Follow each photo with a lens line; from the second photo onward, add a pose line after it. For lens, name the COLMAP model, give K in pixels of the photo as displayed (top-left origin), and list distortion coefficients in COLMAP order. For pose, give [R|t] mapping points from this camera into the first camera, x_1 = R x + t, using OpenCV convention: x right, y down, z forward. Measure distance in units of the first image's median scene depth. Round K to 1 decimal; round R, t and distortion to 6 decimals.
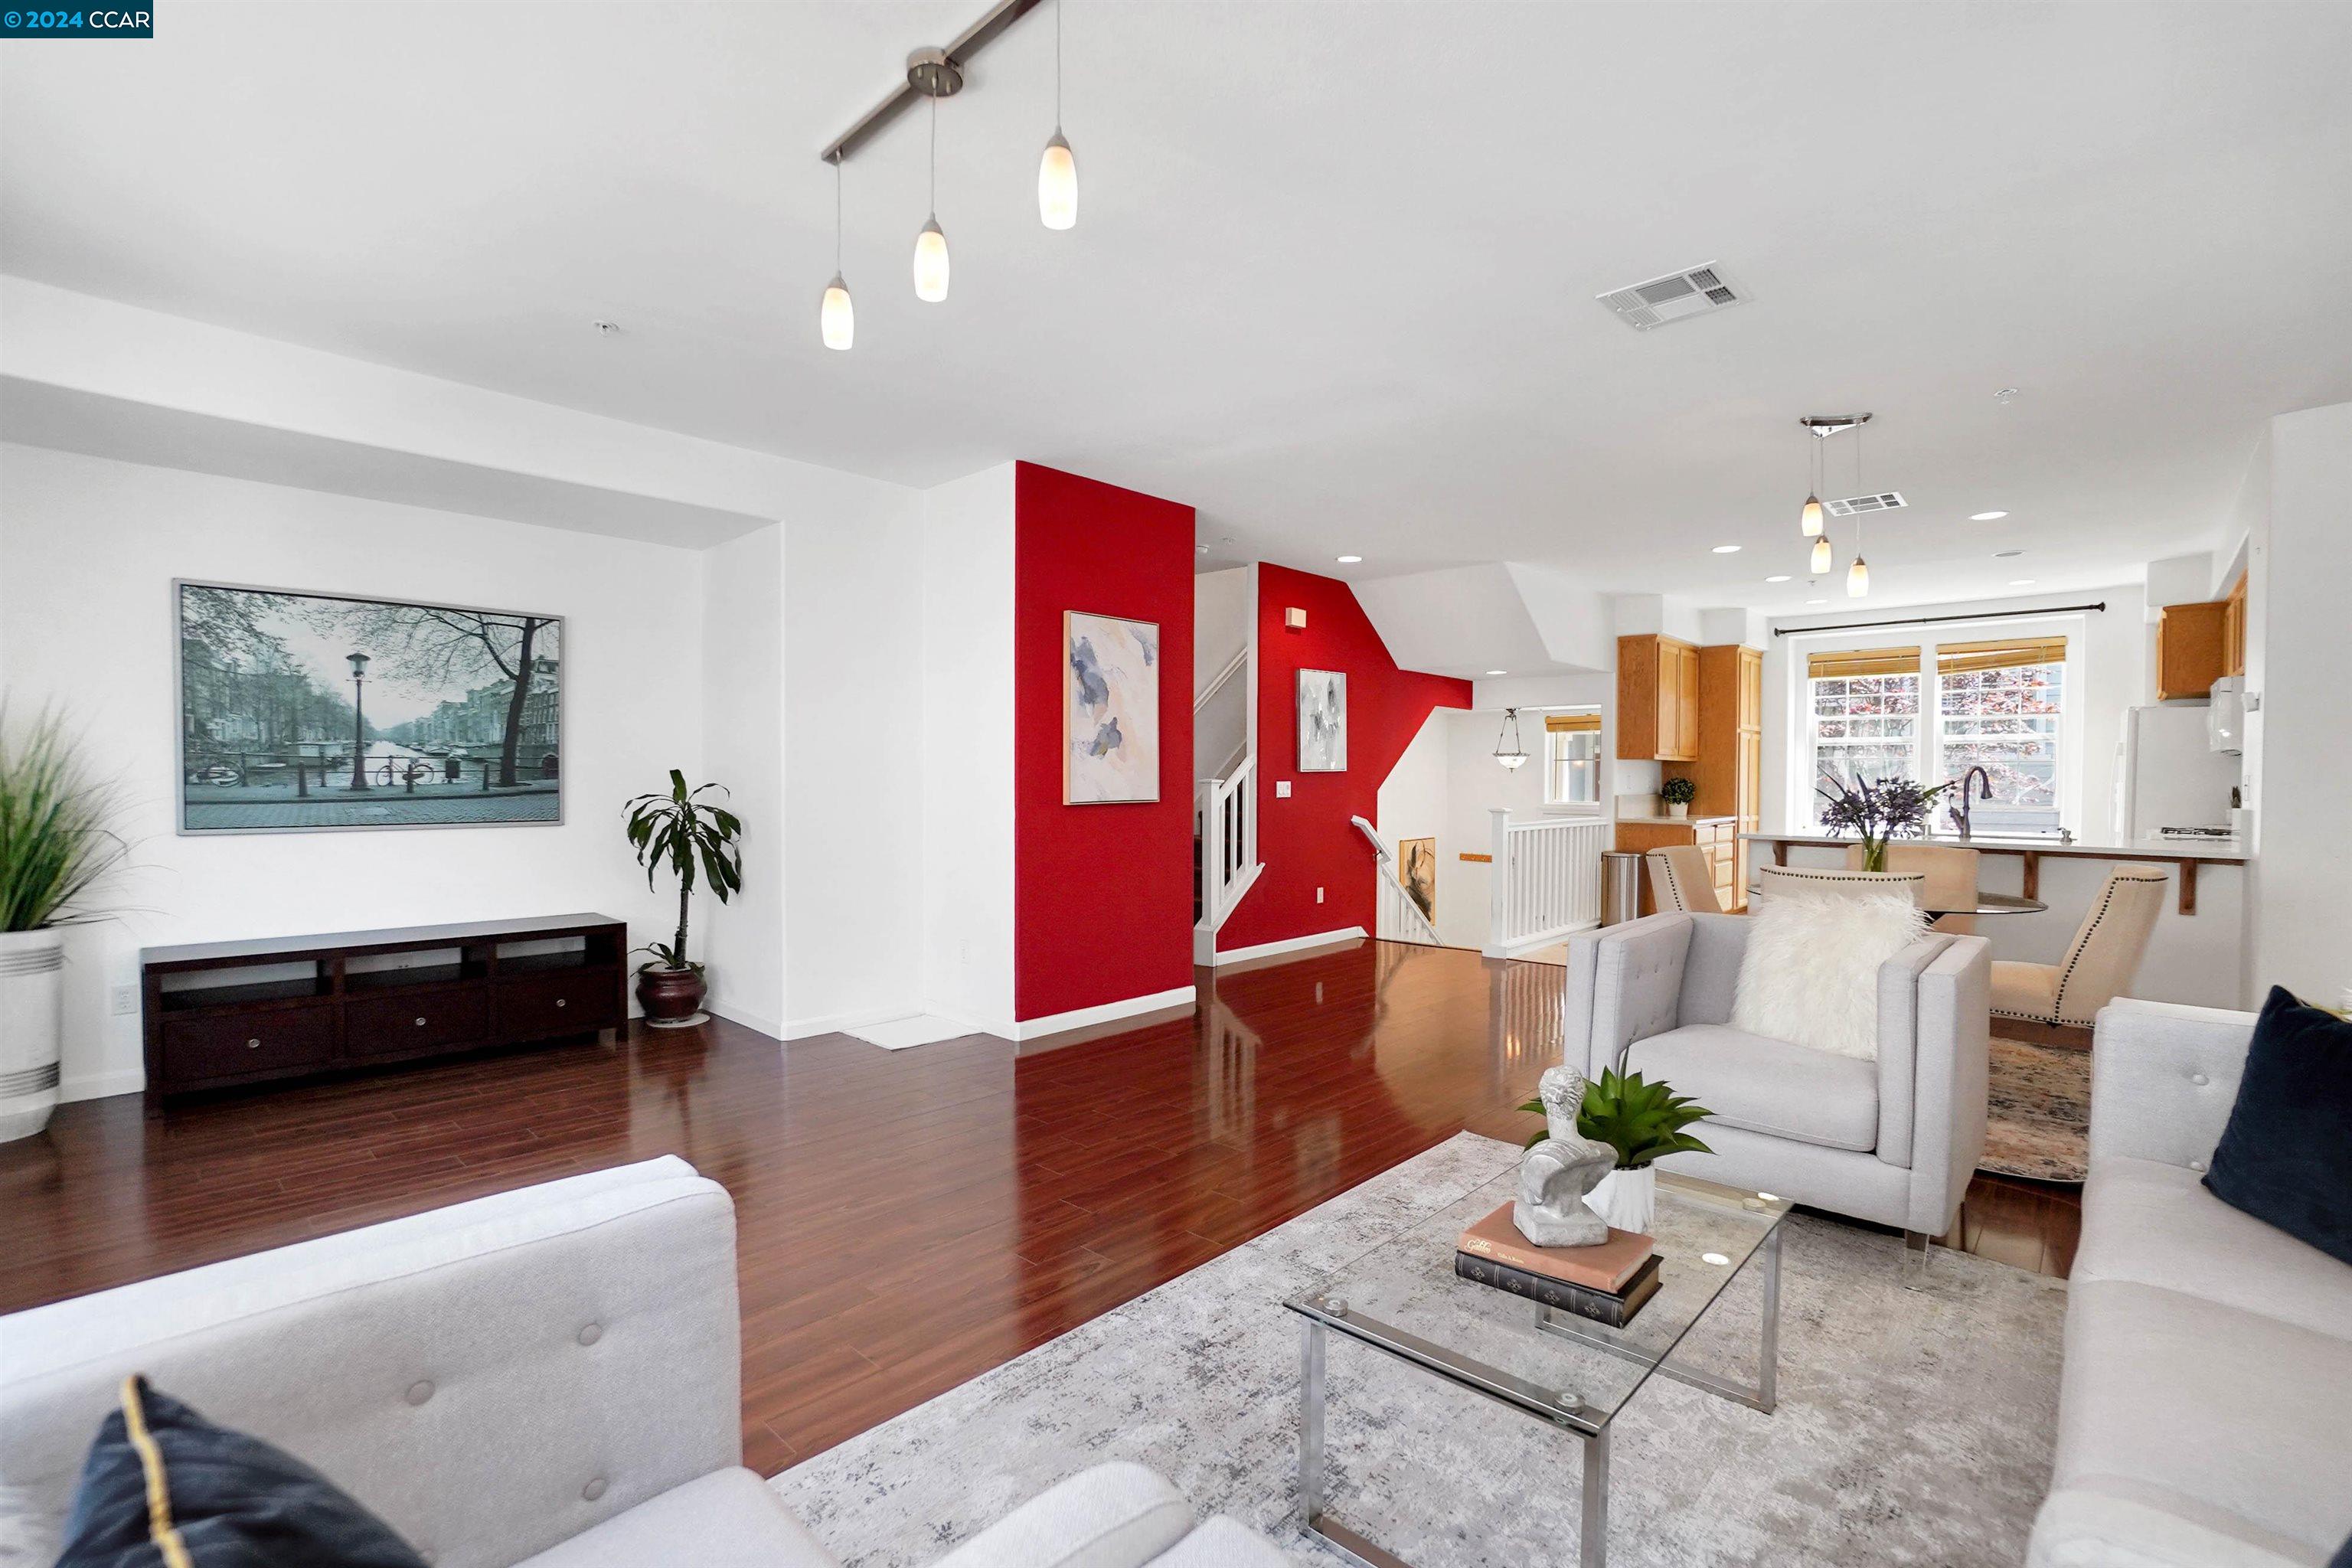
lens RADIAL K [[1048.8, 0, 1174.8], [0, 1048.8, 788.4], [0, 0, 1]] dist [-0.031863, 0.003909]
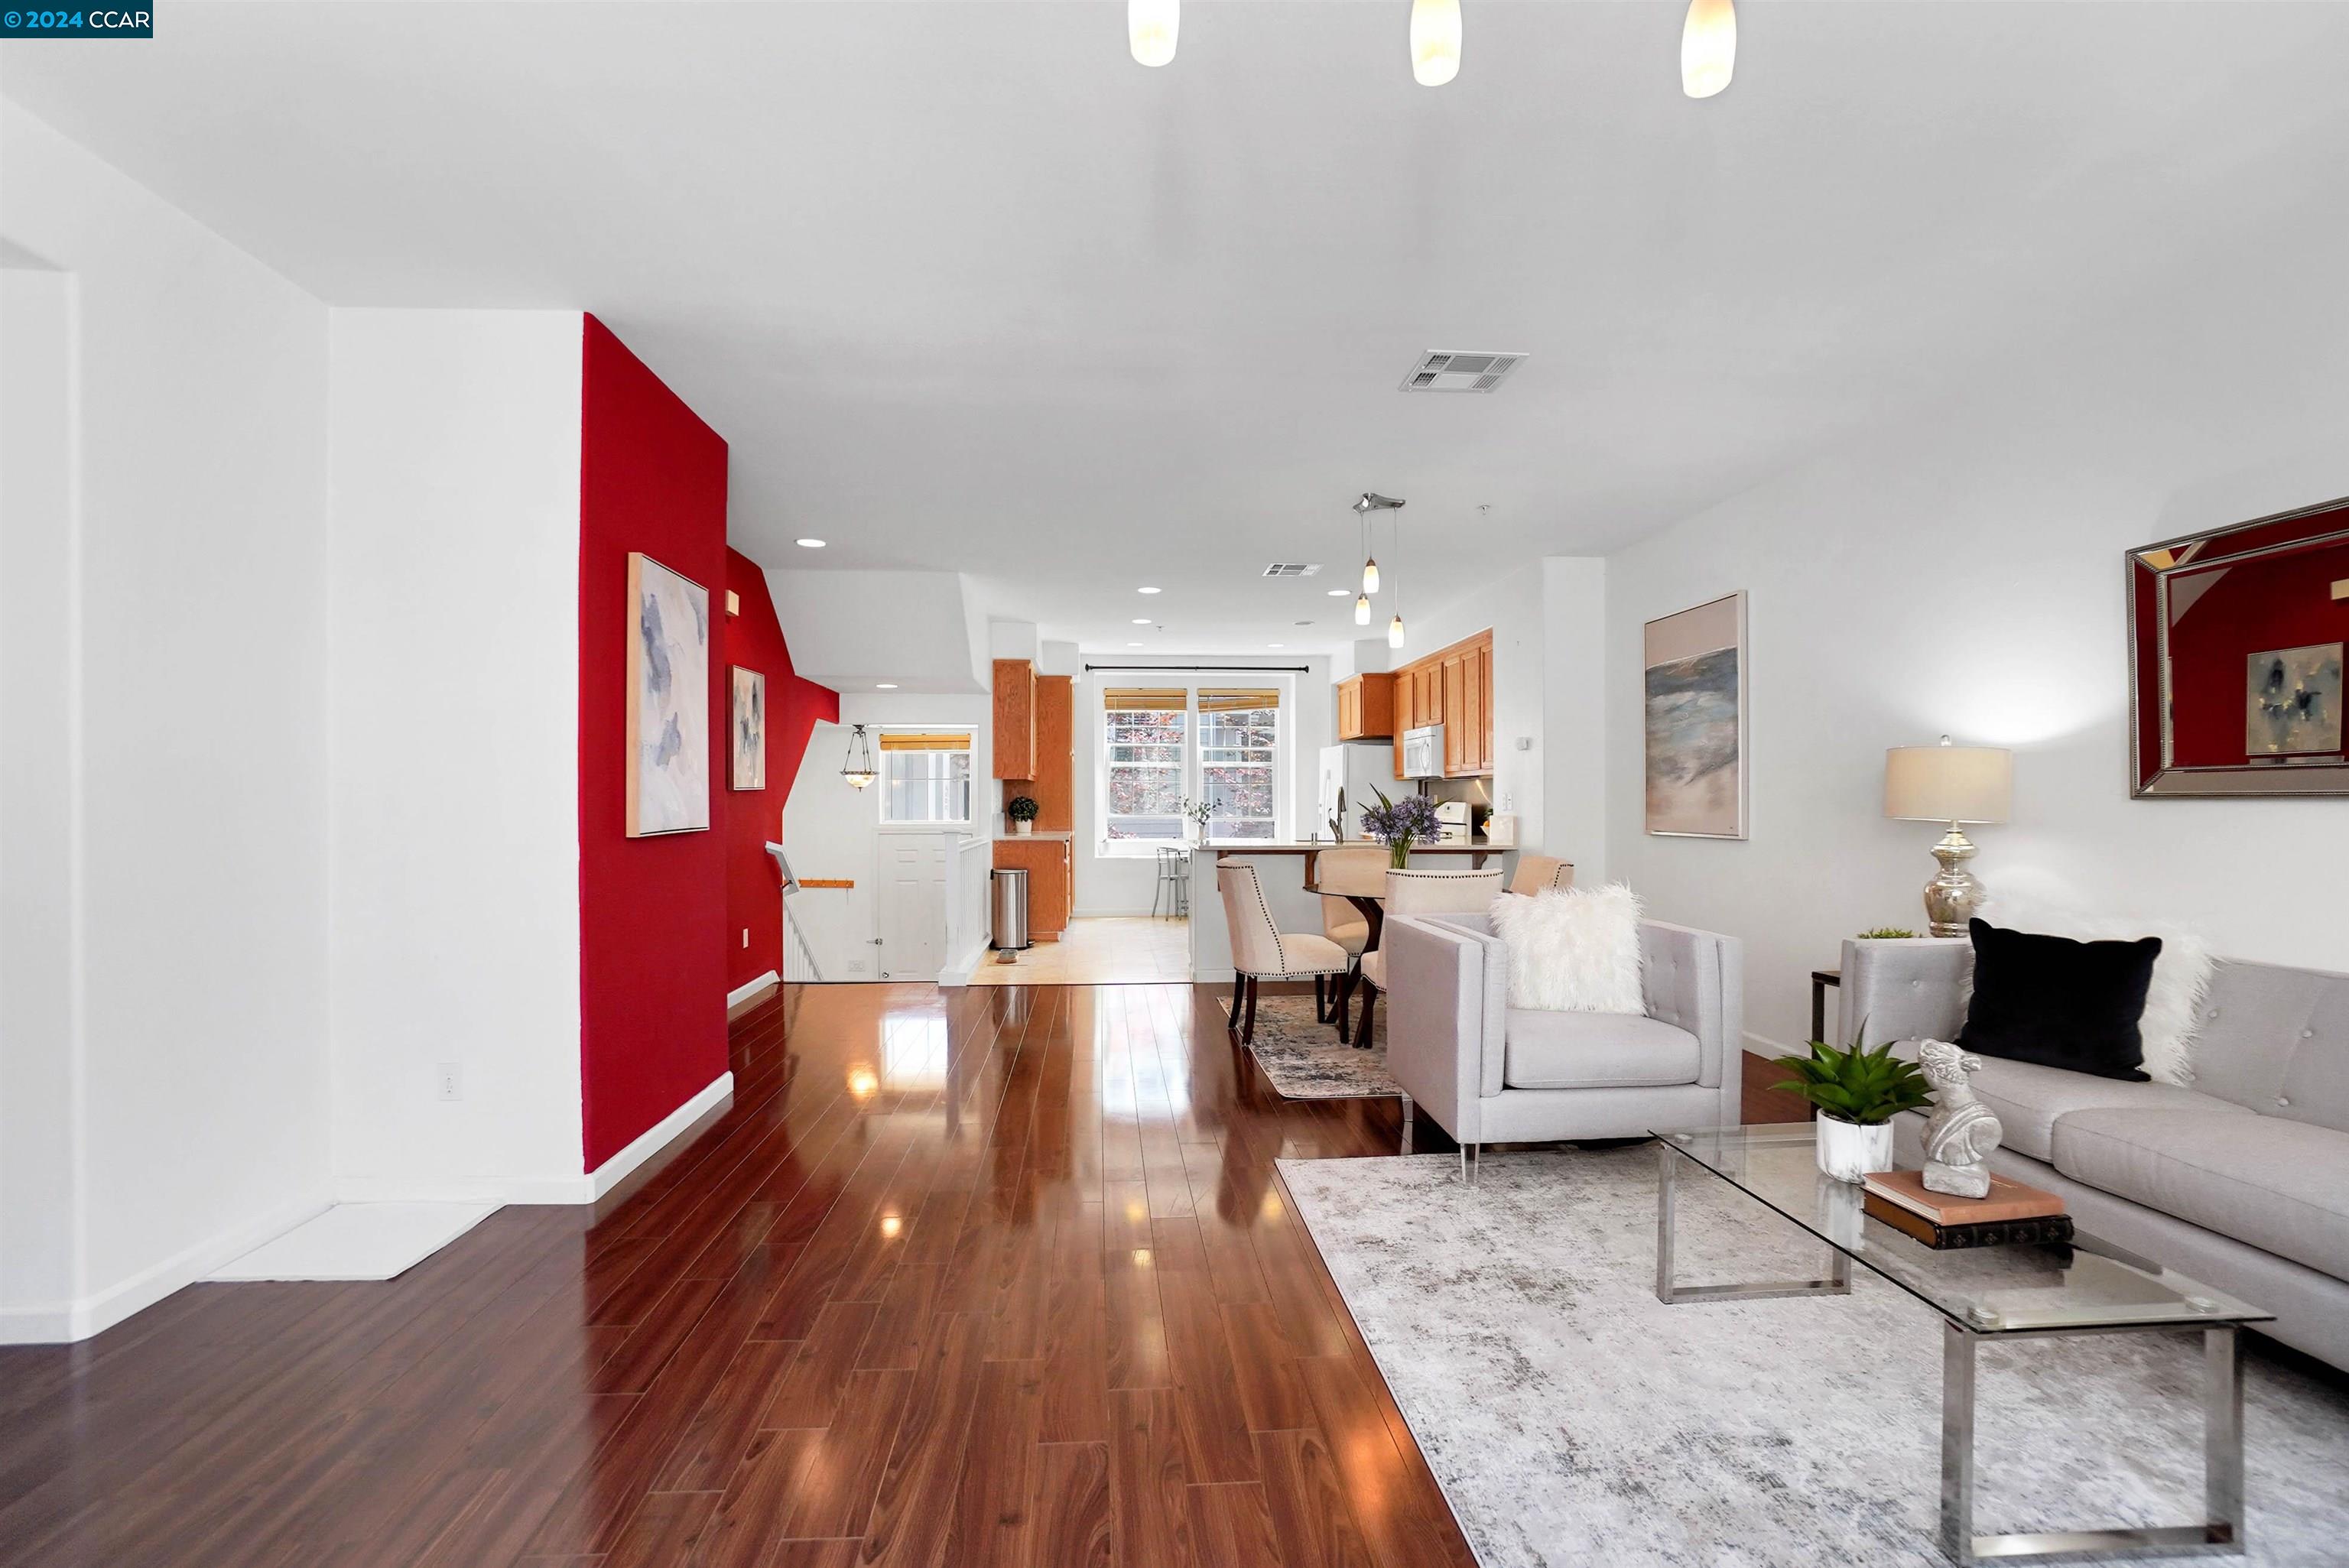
lens RADIAL K [[1047.4, 0, 1160.3], [0, 1047.4, 786.5], [0, 0, 1]] dist [-0.031863, 0.003909]
pose [[0.689924, 0.003854, 0.723872, -0.232284], [0.011832, 0.999792, -0.016600, -0.001007], [-0.723785, 0.020018, 0.689735, 0.186712]]
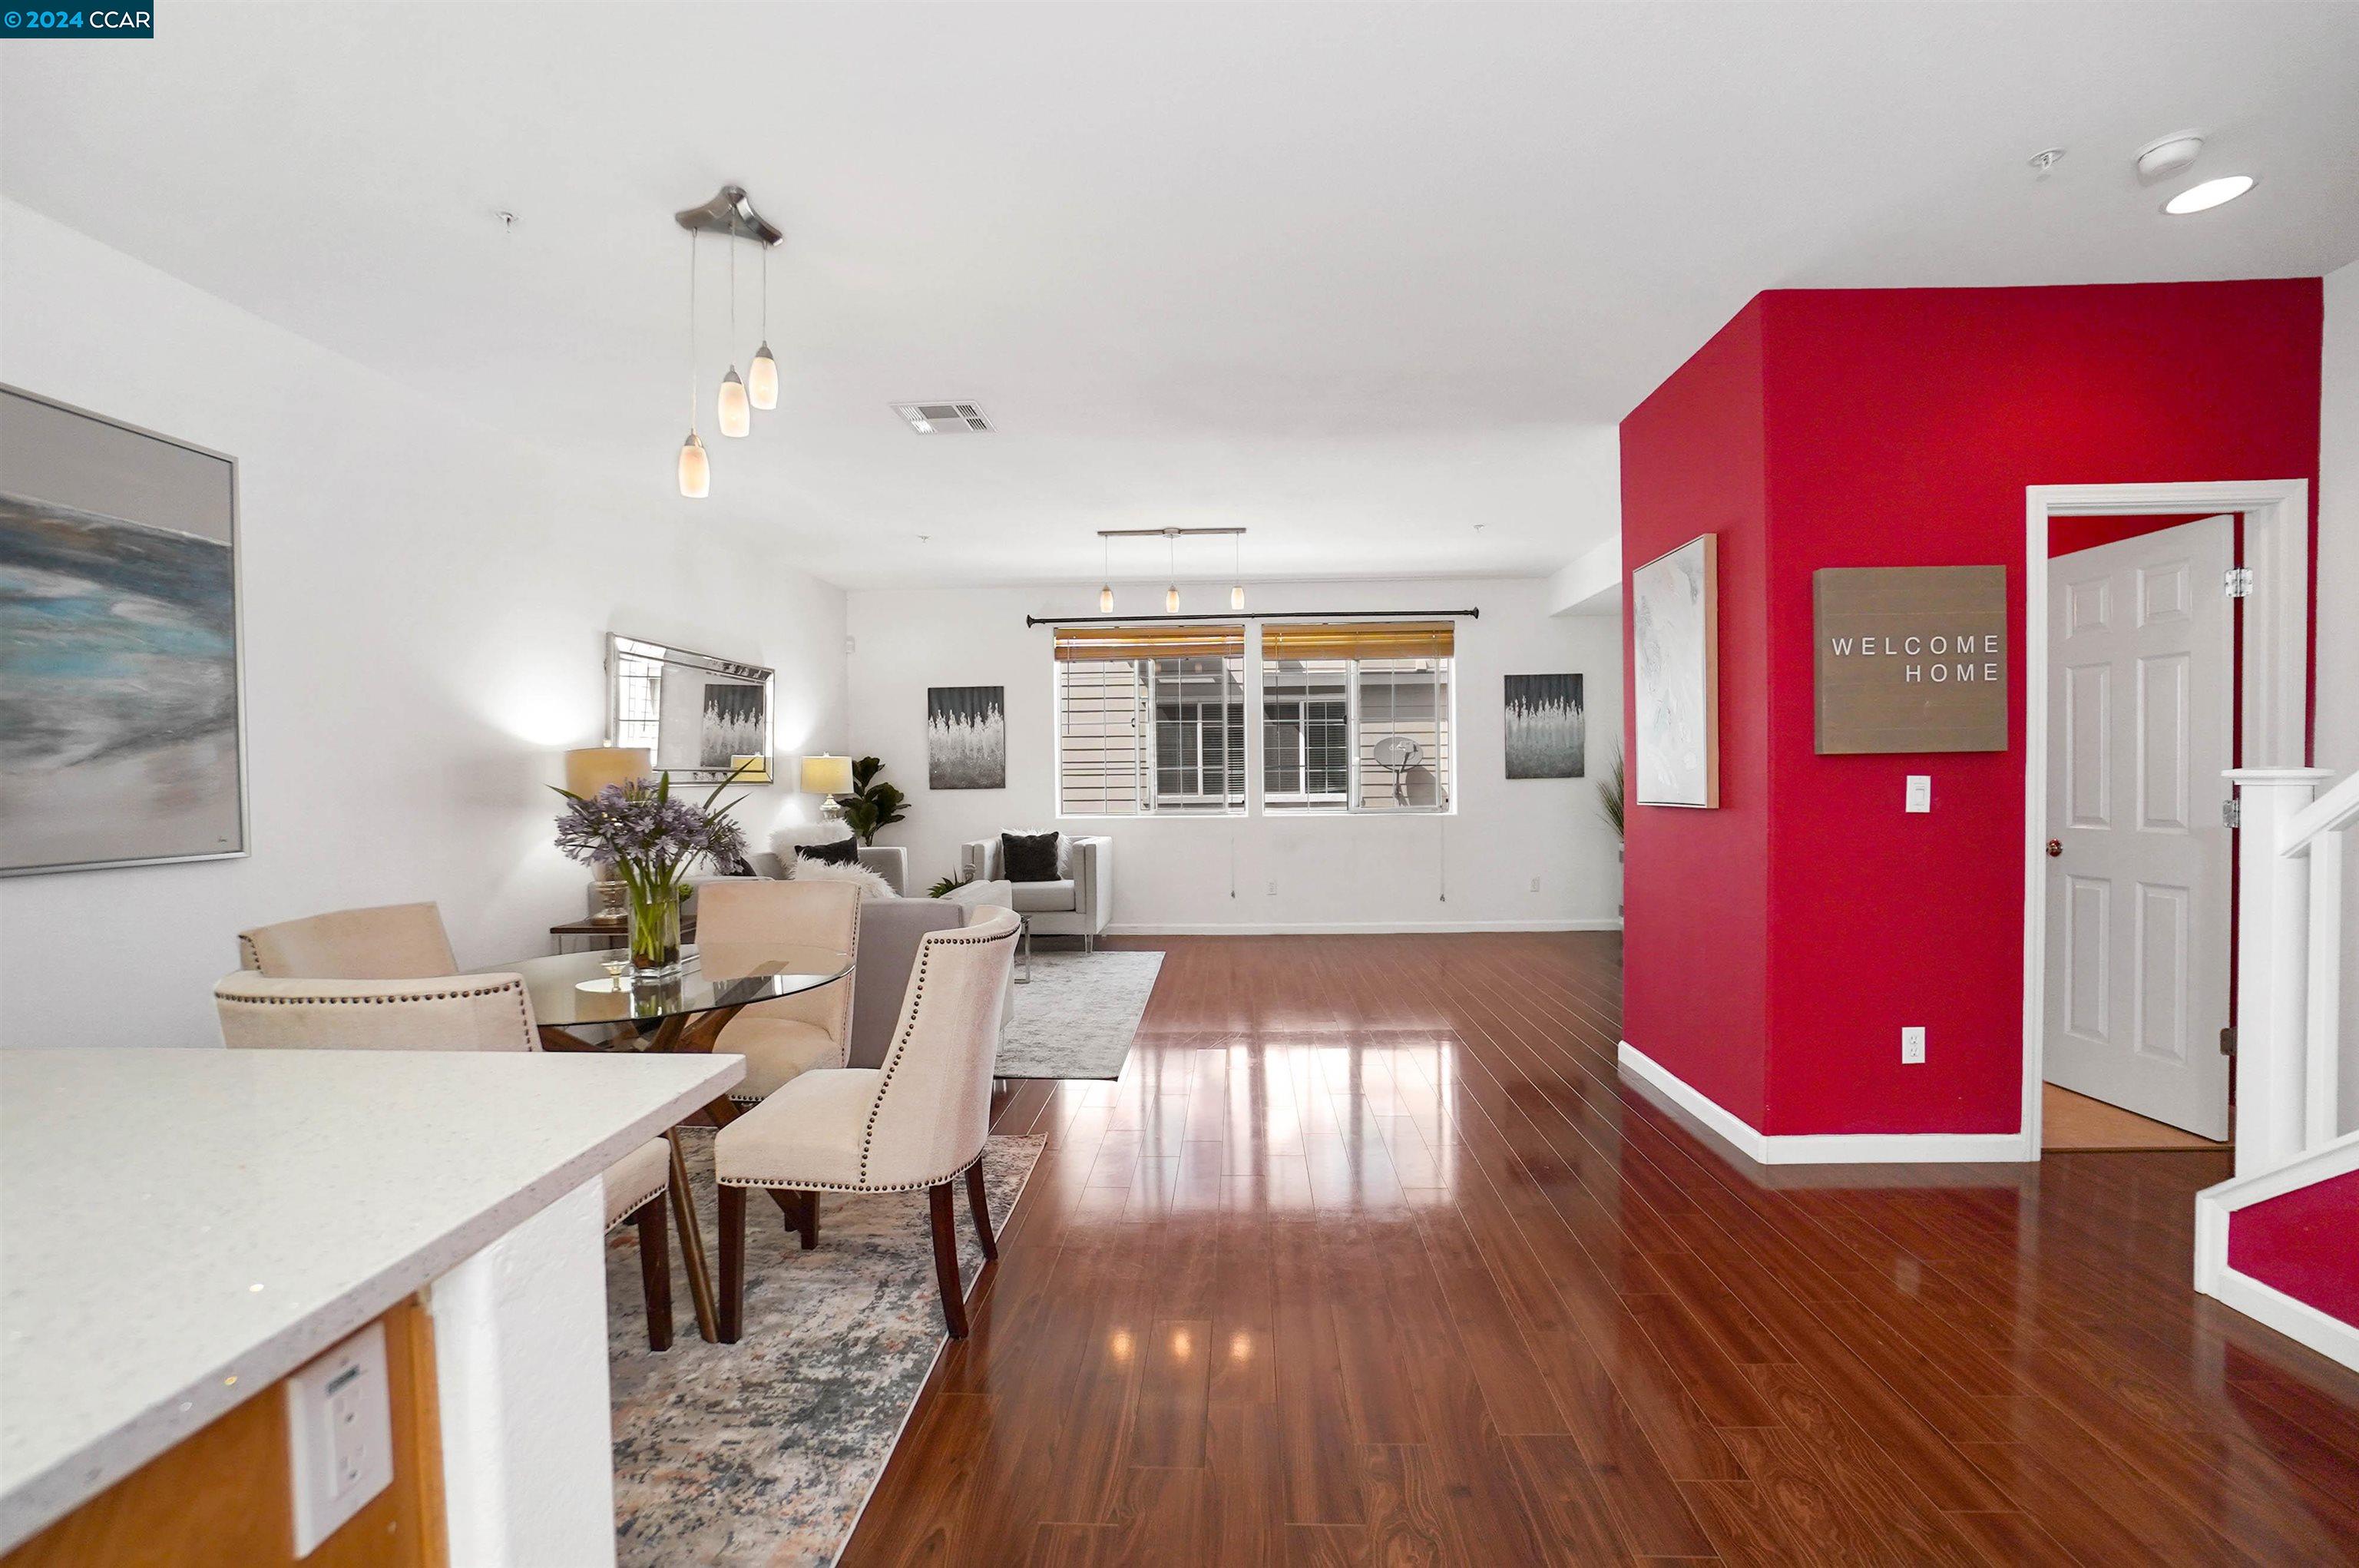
lens RADIAL K [[1051.9, 0, 1190.9], [0, 1051.9, 799.9], [0, 0, 1]] dist [-0.031863, 0.003909]
pose [[-0.770607, 0.020853, -0.636970, 0.457777], [0.002085, 0.999542, 0.030201, -0.007852], [0.637308, 0.021945, -0.770297, 0.921190]]
